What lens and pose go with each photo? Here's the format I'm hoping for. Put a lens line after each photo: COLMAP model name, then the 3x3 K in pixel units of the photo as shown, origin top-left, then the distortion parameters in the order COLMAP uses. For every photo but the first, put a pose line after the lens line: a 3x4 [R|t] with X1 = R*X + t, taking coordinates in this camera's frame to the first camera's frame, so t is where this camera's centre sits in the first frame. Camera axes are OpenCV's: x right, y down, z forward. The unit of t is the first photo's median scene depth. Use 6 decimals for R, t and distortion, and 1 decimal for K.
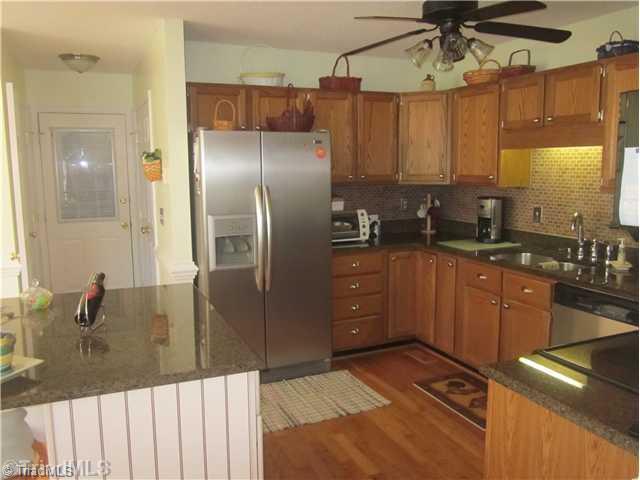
lens RADIAL K [[534.8, 0, 320.4], [0, 534.8, 240.1], [0, 0, 1]] dist [-0.040287, 0.021052]
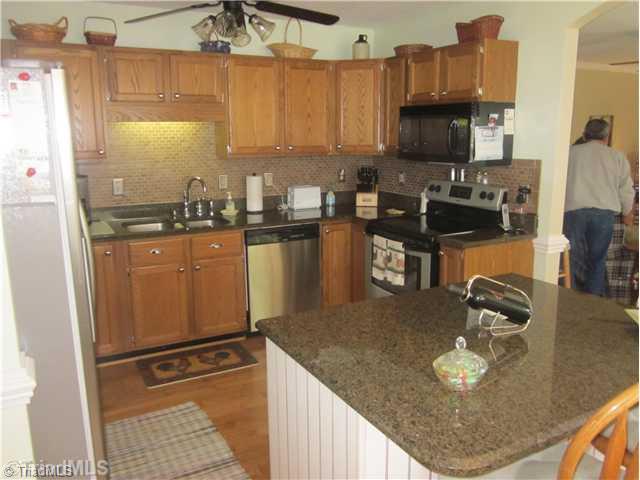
lens RADIAL K [[534.8, 0, 321.5], [0, 534.8, 238.6], [0, 0, 1]] dist [-0.040287, 0.021052]
pose [[-0.089364, -0.181811, 0.979264, -0.728435], [0.151162, 0.969333, 0.193761, -0.106162], [-0.984461, 0.165343, -0.059141, 0.800439]]
